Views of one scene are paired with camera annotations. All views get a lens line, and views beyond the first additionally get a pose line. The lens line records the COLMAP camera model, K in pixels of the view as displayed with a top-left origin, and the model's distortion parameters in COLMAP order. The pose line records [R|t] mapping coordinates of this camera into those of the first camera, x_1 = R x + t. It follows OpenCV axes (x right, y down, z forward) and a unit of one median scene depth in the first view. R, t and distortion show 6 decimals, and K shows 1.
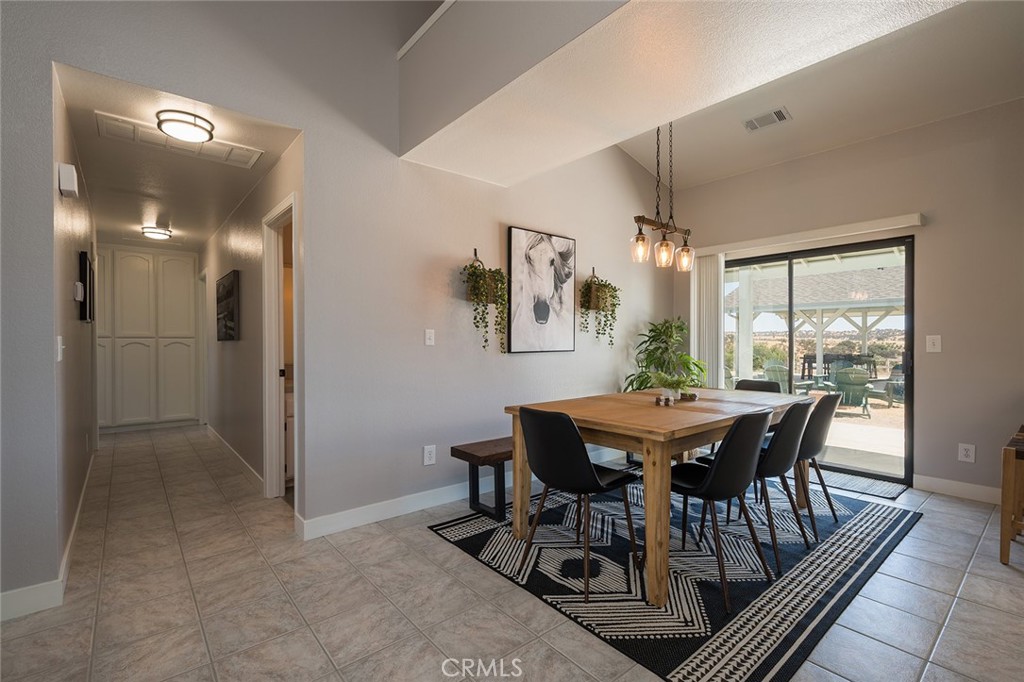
lens RADIAL K [[475.6, 0, 506.2], [0, 475.6, 346.2], [0, 0, 1]] dist [-0.001962, -0.000198]
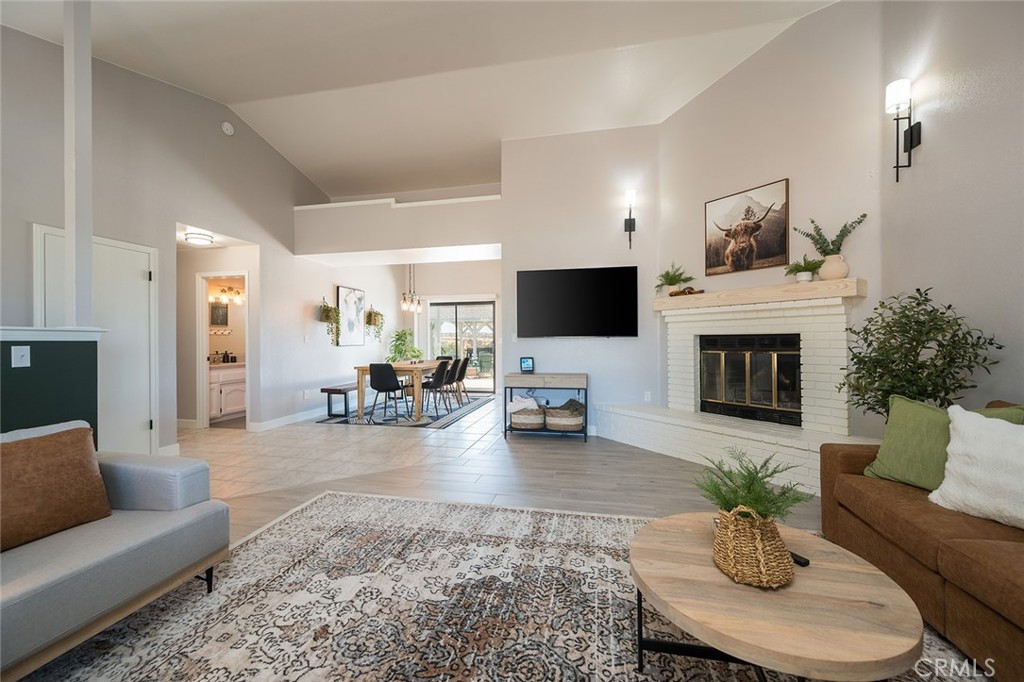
lens RADIAL K [[398.9, 0, 513.4], [0, 398.9, 339.6], [0, 0, 1]] dist [-0.007100, 0.000556]
pose [[0.785991, -0.005109, 0.618216, -0.446875], [0.013830, 0.999861, -0.009319, 0.010938], [-0.618083, 0.015874, 0.785953, -0.810880]]
